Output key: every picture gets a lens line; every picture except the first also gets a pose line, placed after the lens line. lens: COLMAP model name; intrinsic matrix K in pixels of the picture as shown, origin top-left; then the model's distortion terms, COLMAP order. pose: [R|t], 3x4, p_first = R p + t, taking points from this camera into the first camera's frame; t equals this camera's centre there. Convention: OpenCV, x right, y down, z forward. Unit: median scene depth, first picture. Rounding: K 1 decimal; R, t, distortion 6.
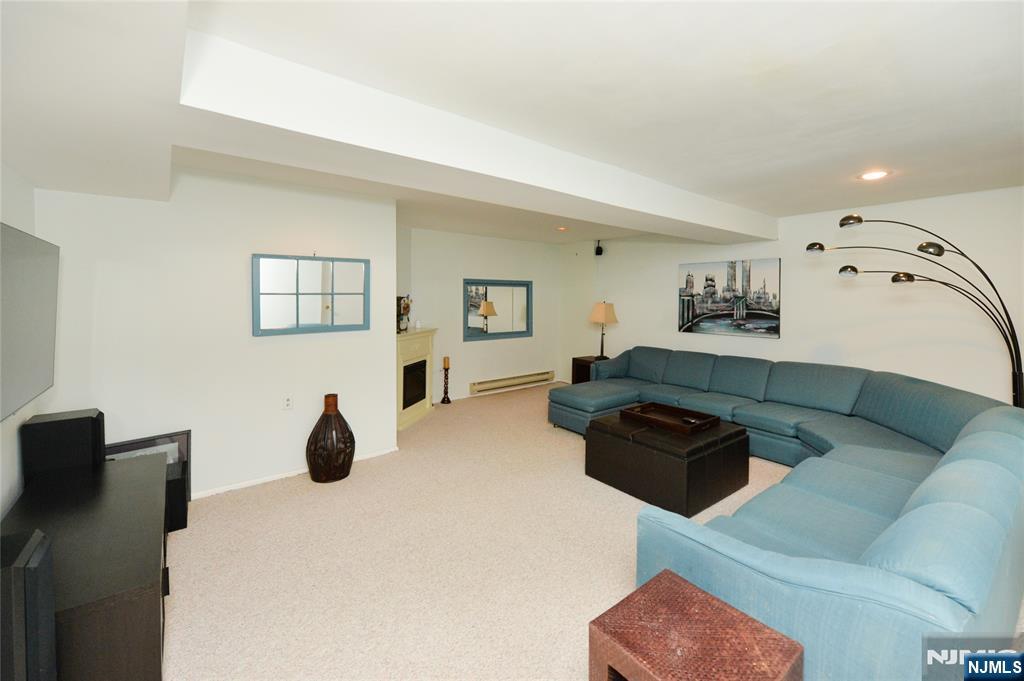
lens RADIAL K [[415.3, 0, 513.9], [0, 415.3, 299.8], [0, 0, 1]] dist [-0.000713, -0.000053]
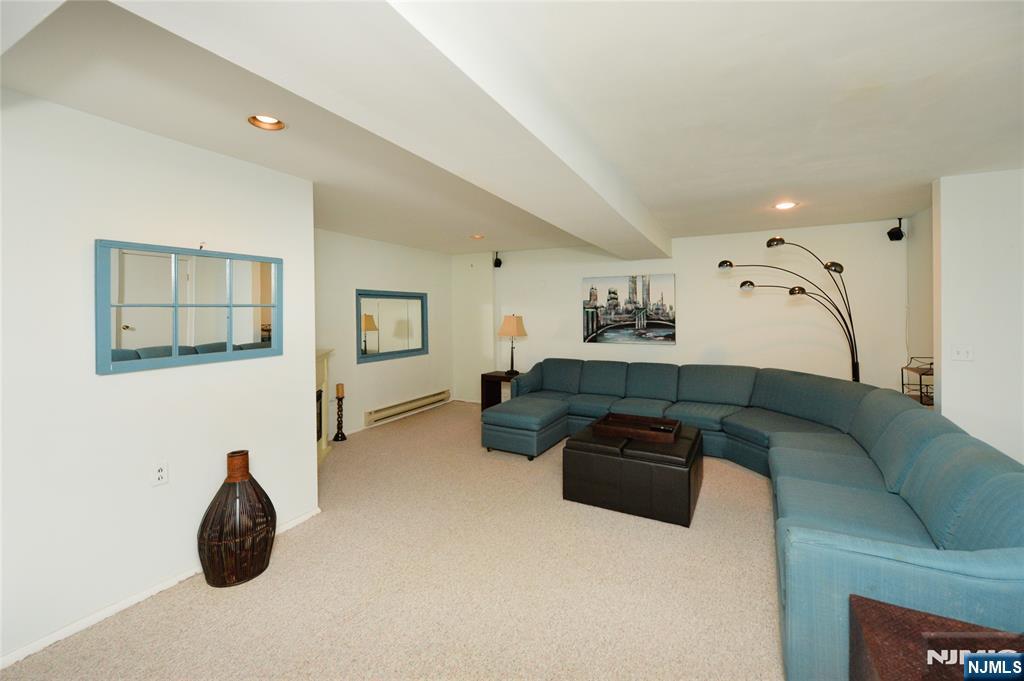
lens RADIAL K [[415.6, 0, 530.6], [0, 415.6, 309.1], [0, 0, 1]] dist [-0.001340, -0.000196]
pose [[0.917768, -0.006938, 0.397056, -0.156155], [0.011748, 0.999884, -0.009684, 0.001837], [-0.396943, 0.013553, 0.917743, 0.100950]]
